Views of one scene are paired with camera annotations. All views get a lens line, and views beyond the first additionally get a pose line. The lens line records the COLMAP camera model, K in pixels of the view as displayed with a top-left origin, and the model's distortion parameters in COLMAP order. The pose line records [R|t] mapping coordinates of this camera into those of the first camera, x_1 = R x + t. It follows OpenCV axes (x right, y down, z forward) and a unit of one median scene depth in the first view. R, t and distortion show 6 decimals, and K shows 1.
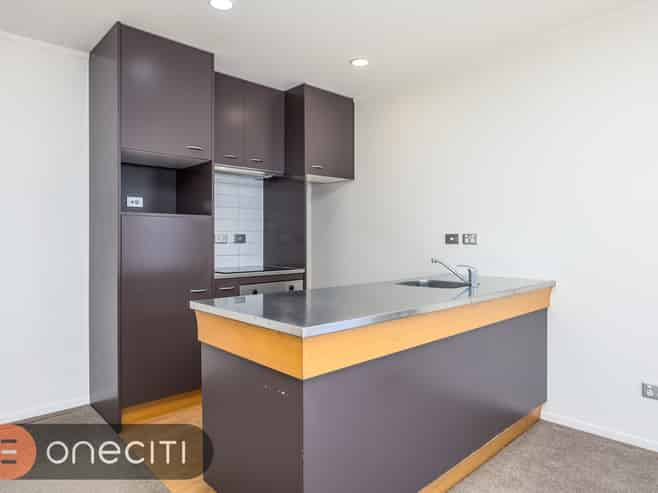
lens RADIAL K [[418.1, 0, 329.0], [0, 418.1, 246.5], [0, 0, 1]] dist [0.001665, 0.000202]
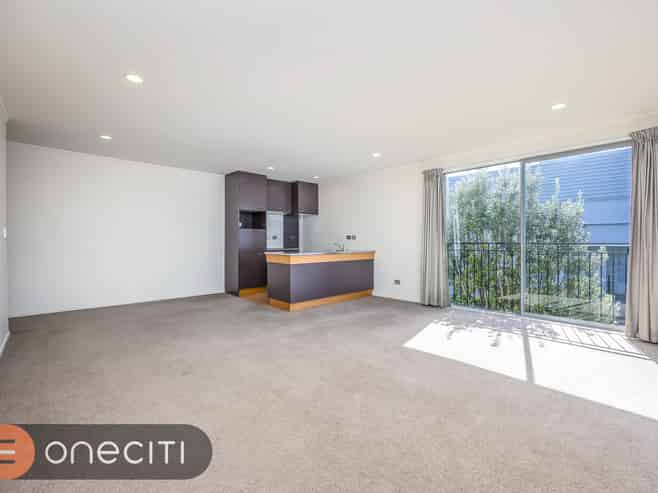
lens RADIAL K [[291.7, 0, 329.0], [0, 291.7, 246.5], [0, 0, 1]] dist [-0.000745, -0.000050]
pose [[0.999981, -0.002502, -0.005716, 0.155486], [0.002531, 0.999984, 0.005059, 0.032005], [0.005703, -0.005073, 0.999971, -0.929701]]
